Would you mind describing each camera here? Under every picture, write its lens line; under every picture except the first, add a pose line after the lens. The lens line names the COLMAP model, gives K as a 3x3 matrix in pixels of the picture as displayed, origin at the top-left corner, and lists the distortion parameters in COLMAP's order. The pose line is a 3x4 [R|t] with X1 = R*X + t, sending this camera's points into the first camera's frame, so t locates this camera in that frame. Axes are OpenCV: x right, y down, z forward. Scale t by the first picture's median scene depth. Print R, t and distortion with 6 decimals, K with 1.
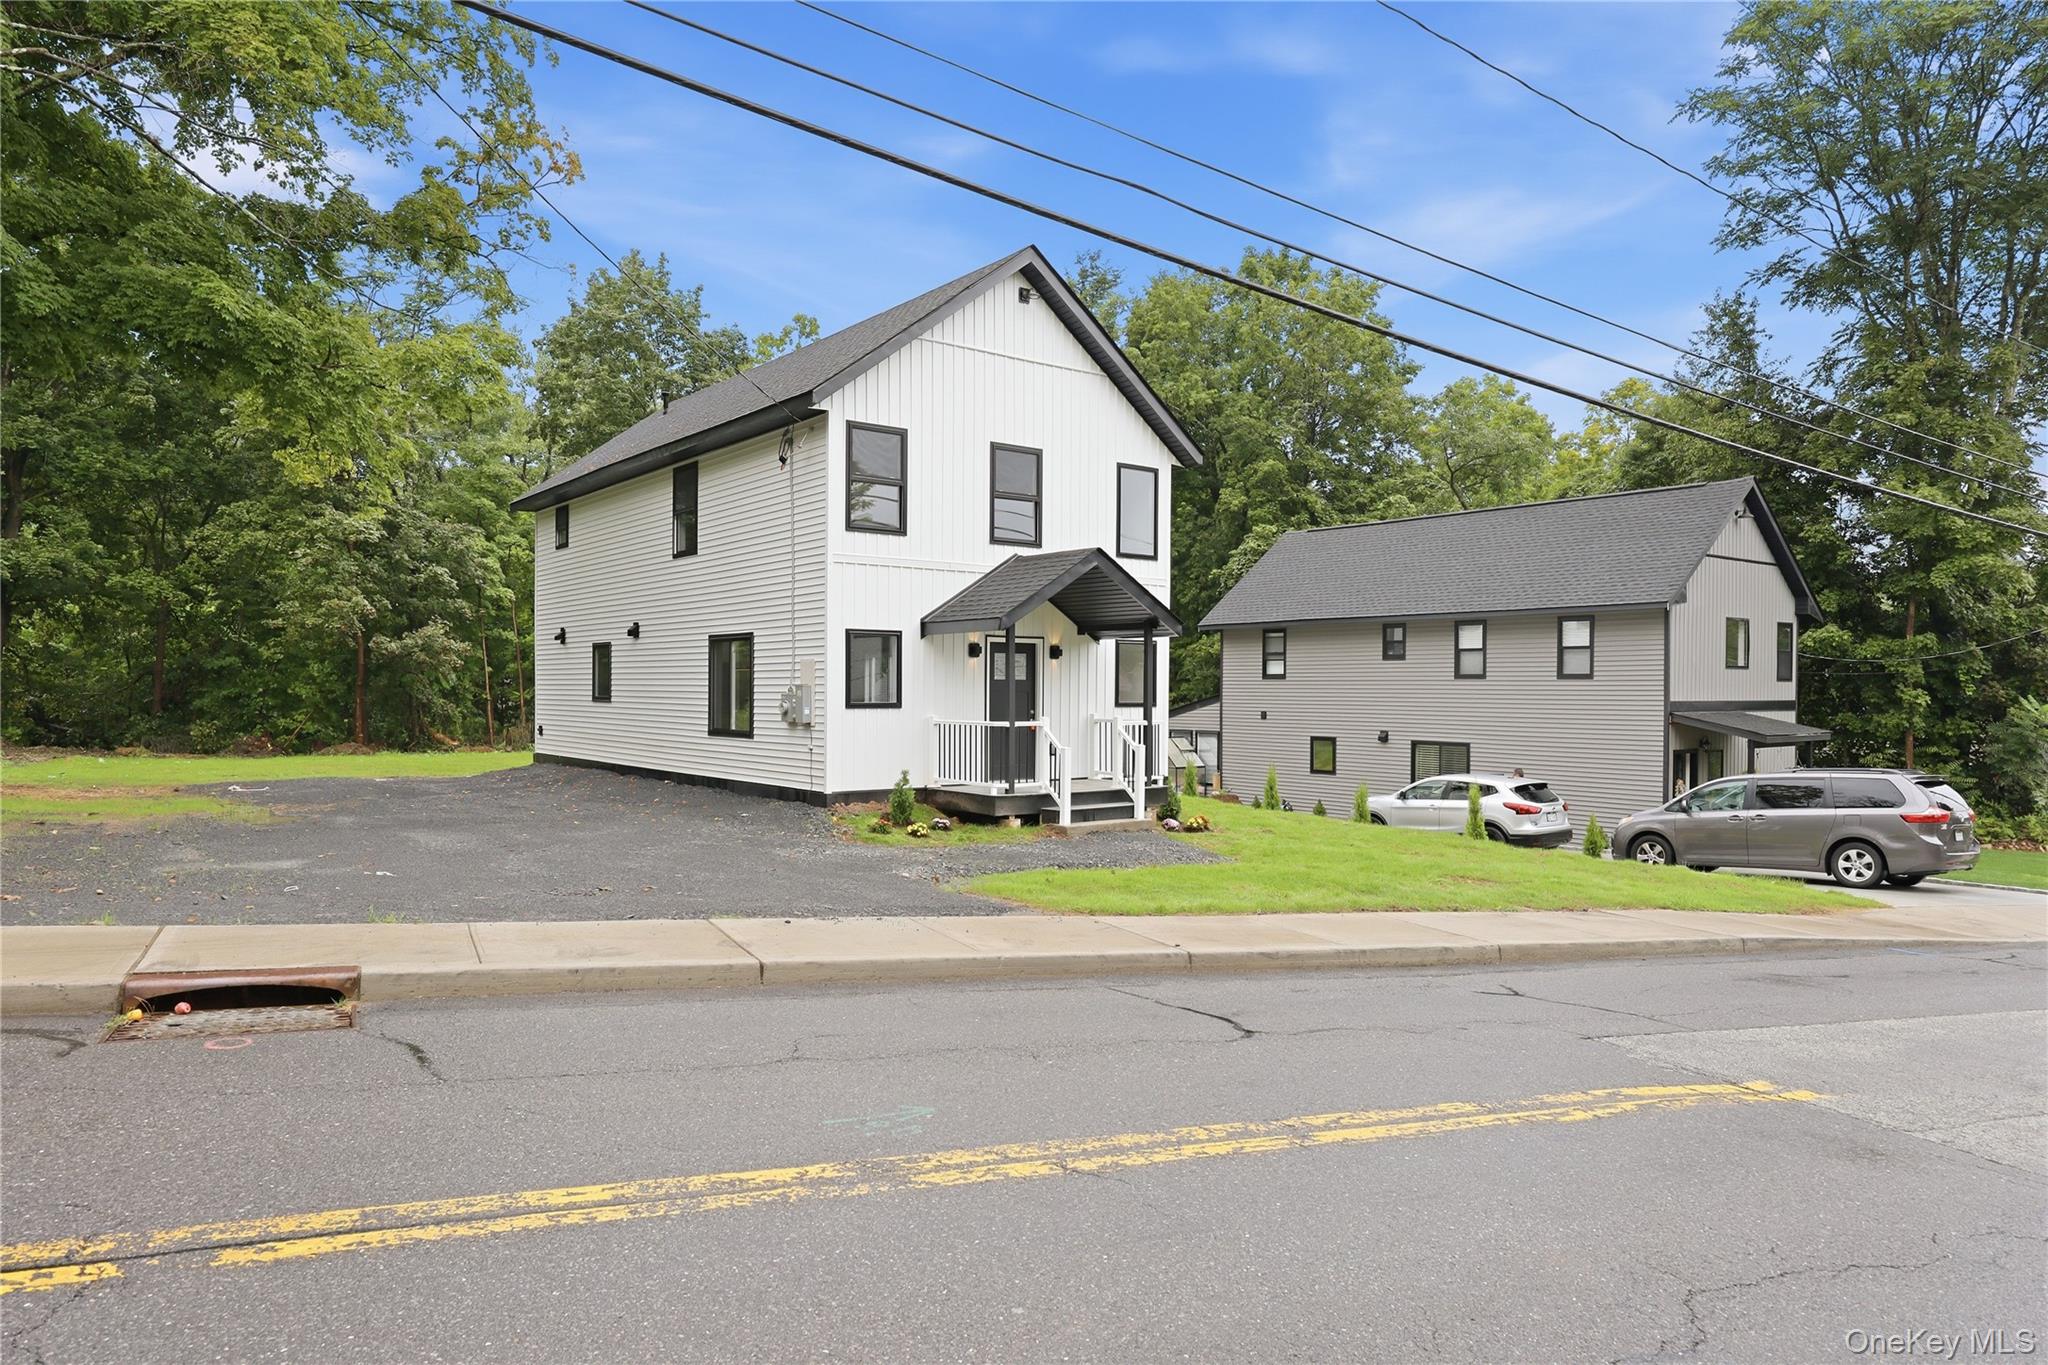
lens RADIAL K [[1256.6, 0, 1039.2], [0, 1256.6, 700.1], [0, 0, 1]] dist [-0.004700, 0.001662]
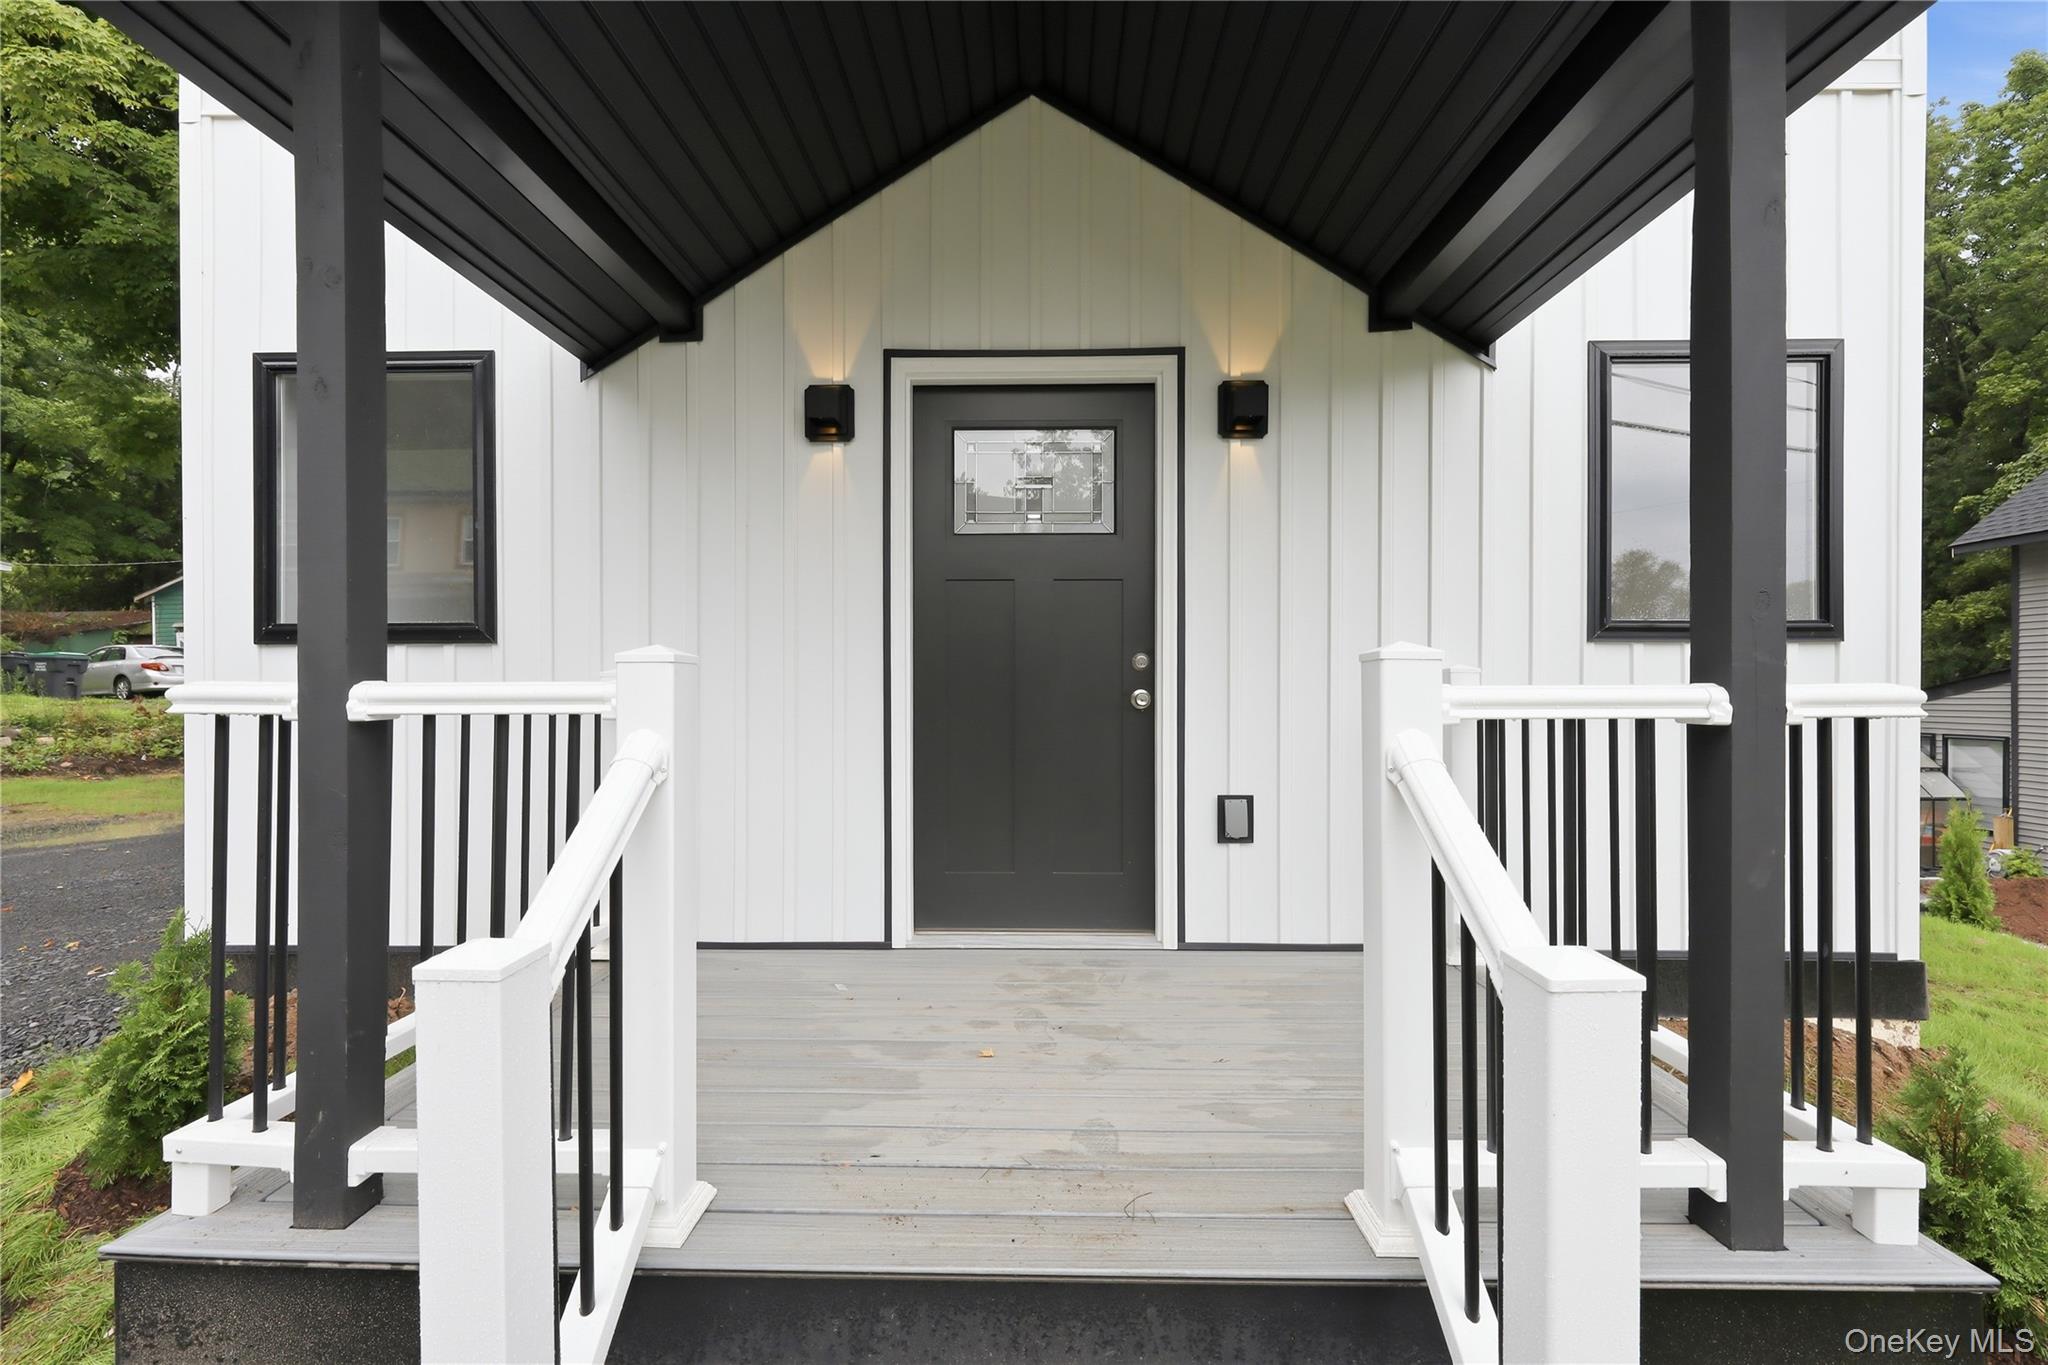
lens RADIAL K [[825.1, 0, 1016.2], [0, 825.1, 695.1], [0, 0, 1]] dist [-0.000307, 0.000526]
pose [[0.768212, -0.003193, -0.640188, 0.063750], [-0.000318, 0.999986, -0.005369, 0.013380], [0.640196, 0.004328, 0.768200, 0.686930]]
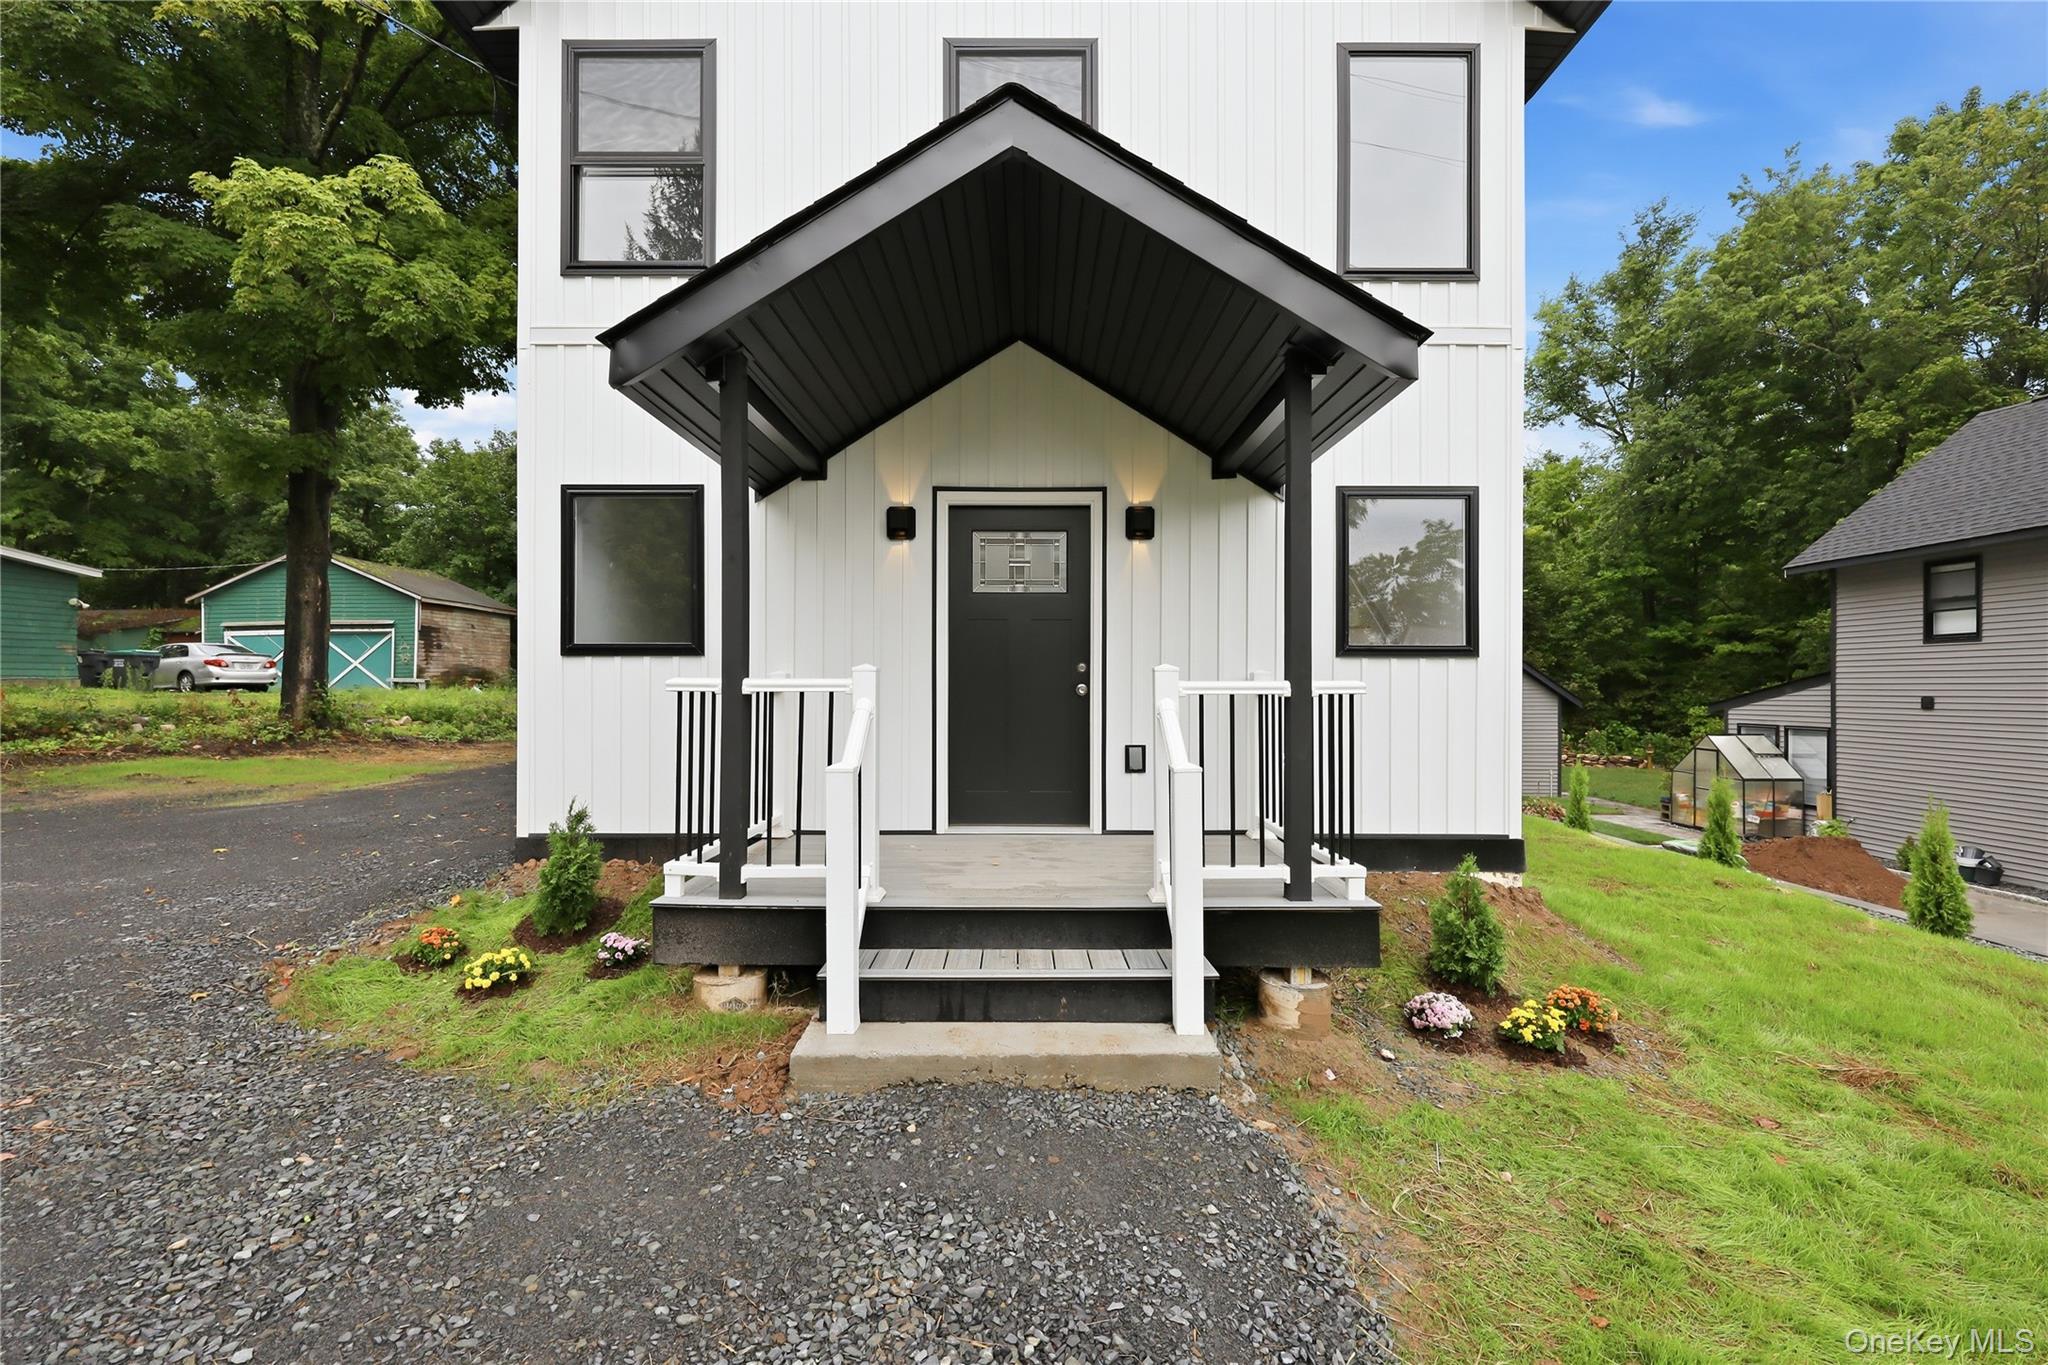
lens RADIAL K [[825.1, 0, 1023.2], [0, 825.1, 685.4], [0, 0, 1]] dist [-0.000307, 0.000526]
pose [[0.785520, -0.006523, -0.618801, 0.120981], [-0.002836, 0.999896, -0.014140, 0.015425], [0.618829, 0.012863, 0.785420, 0.614760]]
